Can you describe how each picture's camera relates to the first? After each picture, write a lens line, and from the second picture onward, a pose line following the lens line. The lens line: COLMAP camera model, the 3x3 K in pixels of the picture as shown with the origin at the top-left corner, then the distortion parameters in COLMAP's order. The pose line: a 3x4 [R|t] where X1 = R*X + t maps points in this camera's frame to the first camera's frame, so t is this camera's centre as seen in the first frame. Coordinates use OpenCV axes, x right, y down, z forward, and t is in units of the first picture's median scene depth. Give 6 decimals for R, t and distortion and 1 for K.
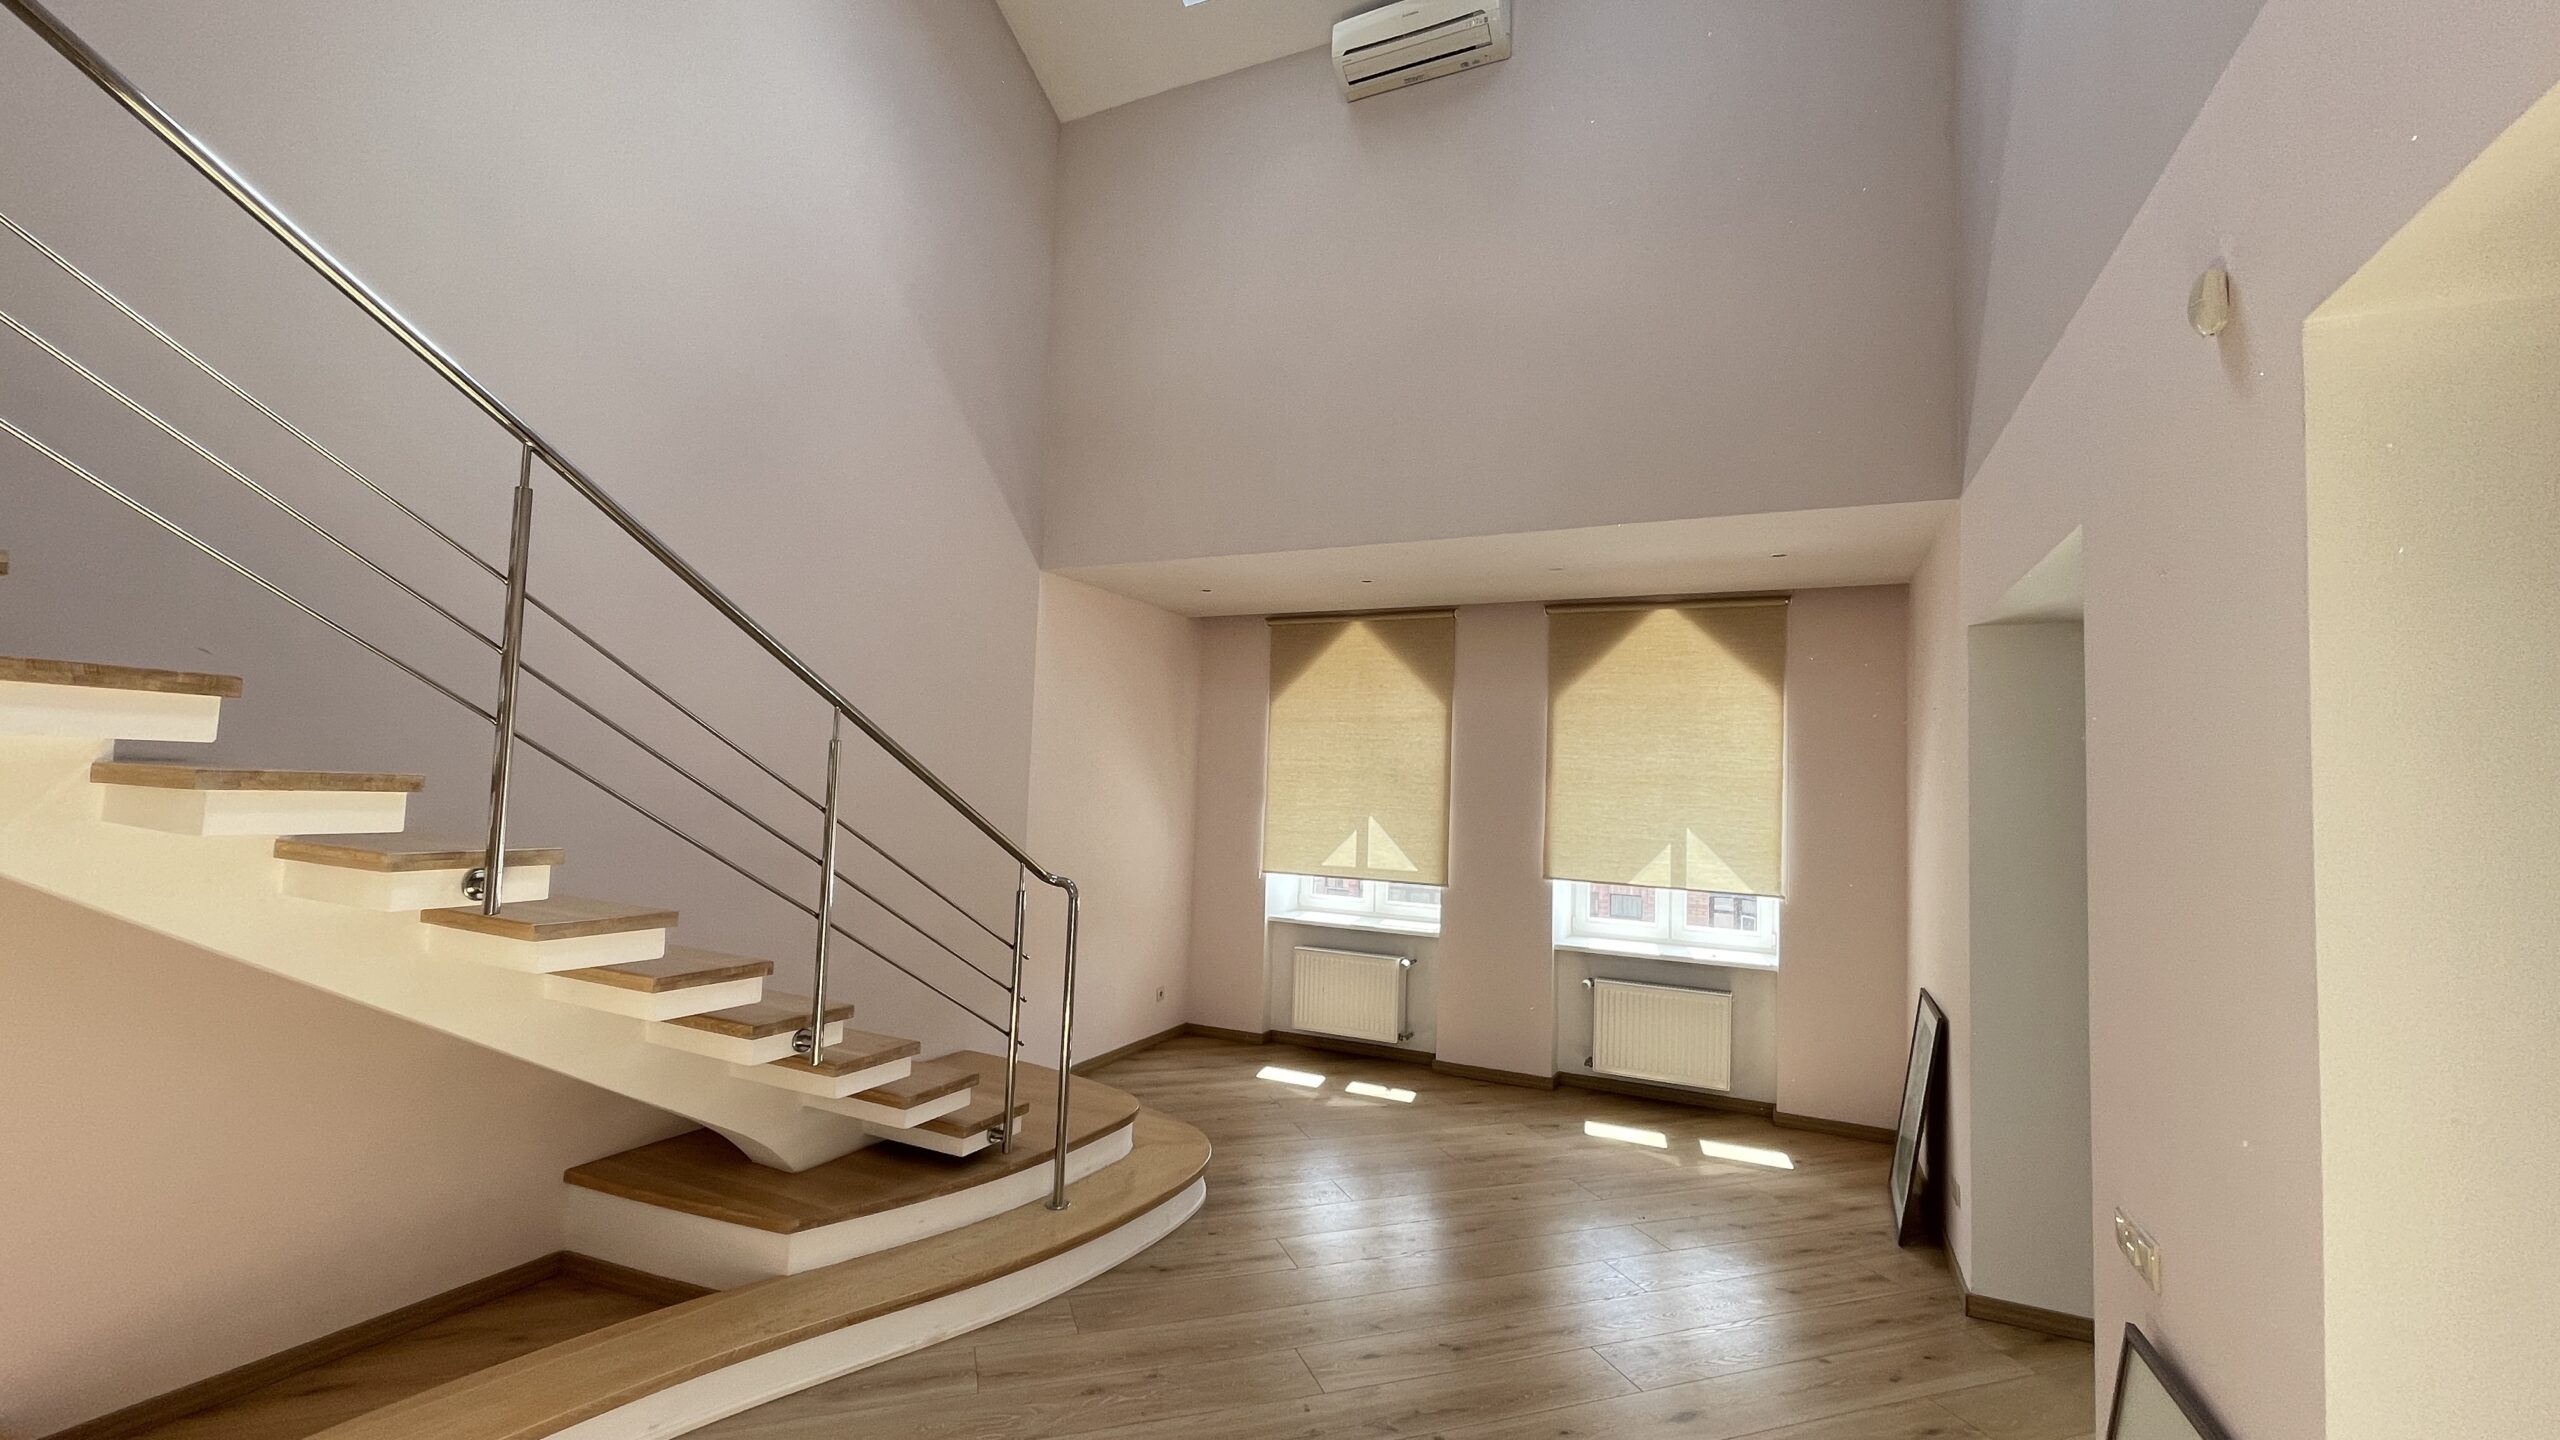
lens RADIAL K [[1035.1, 0, 1280.0], [0, 1035.1, 720.0], [0, 0, 1]] dist [-0.002200, 0.000586]
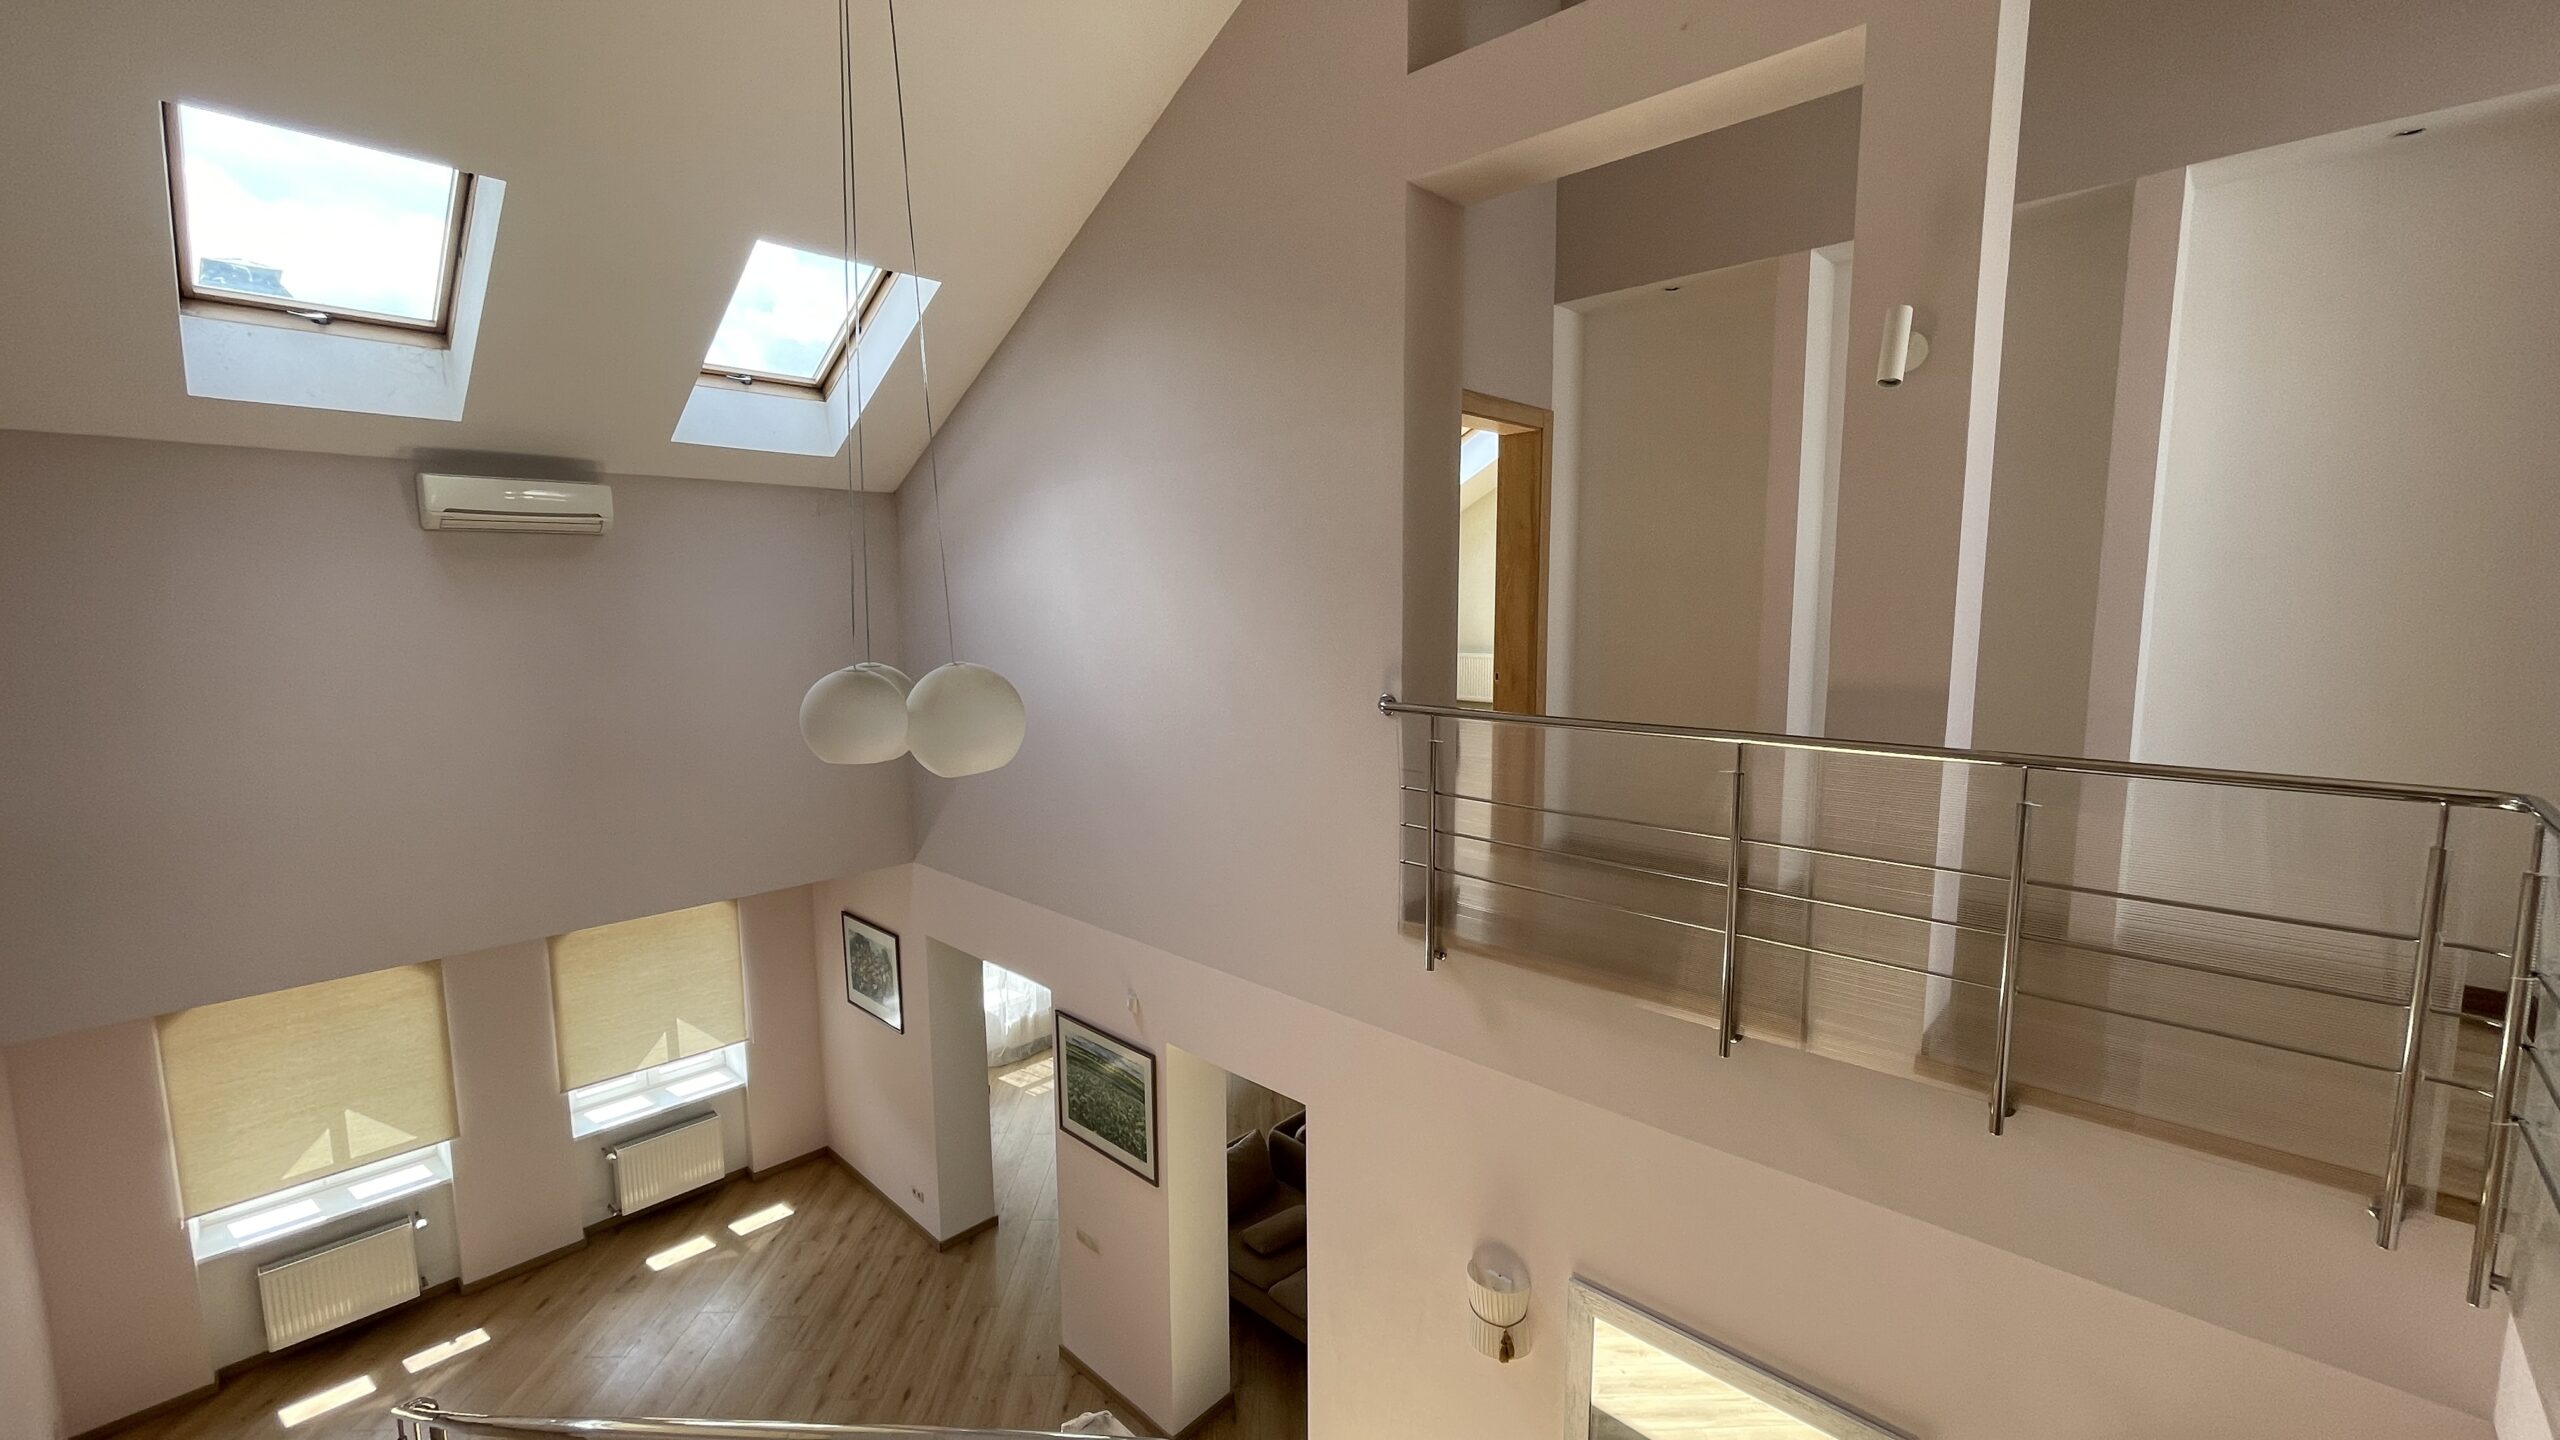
lens RADIAL K [[1035.1, 0, 1280.0], [0, 1035.1, 720.0], [0, 0, 1]] dist [-0.002200, 0.000586]
pose [[0.309595, -0.147318, 0.939387, -0.575995], [-0.047193, 0.984327, 0.169919, -0.540461], [-0.949697, -0.096939, 0.297790, -0.116045]]
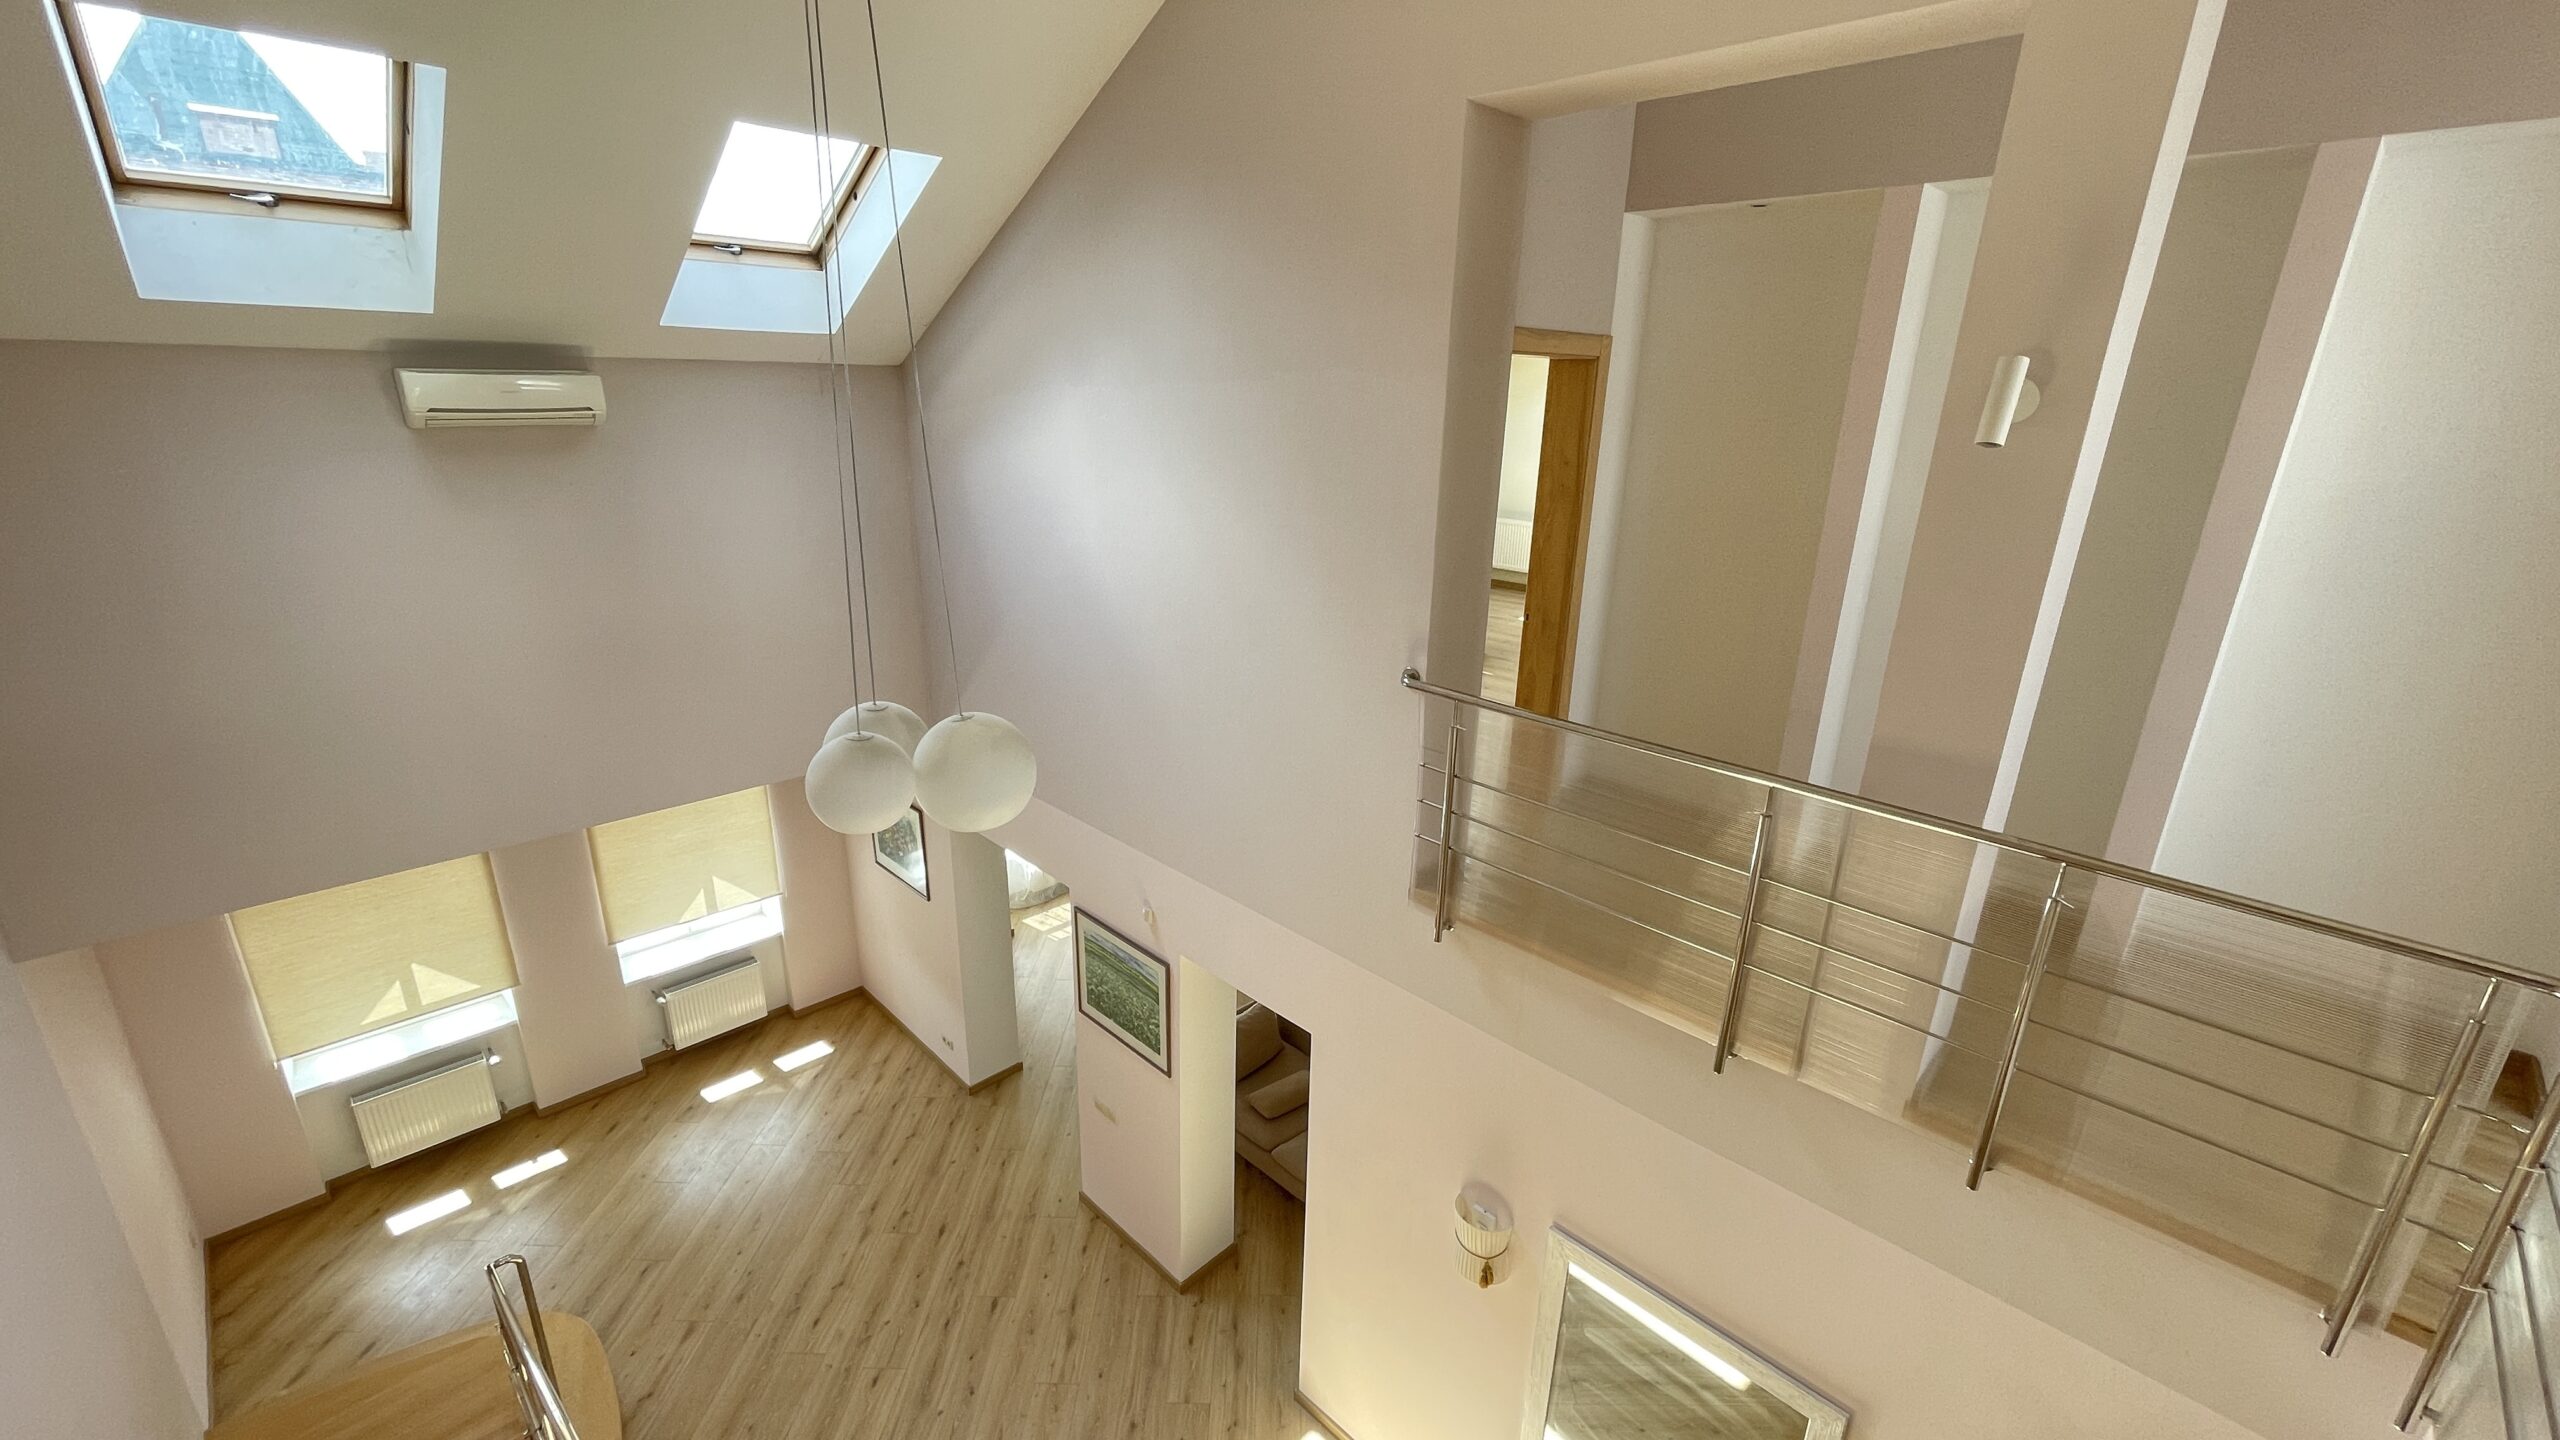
lens RADIAL K [[1037.3, 0, 1280.0], [0, 1037.3, 720.0], [0, 0, 1]] dist [-0.000862, -0.000530]
pose [[0.336785, -0.315596, 0.887116, -0.533079], [-0.075382, 0.930094, 0.359504, -0.651493], [-0.938559, -0.187948, 0.289452, -0.096082]]
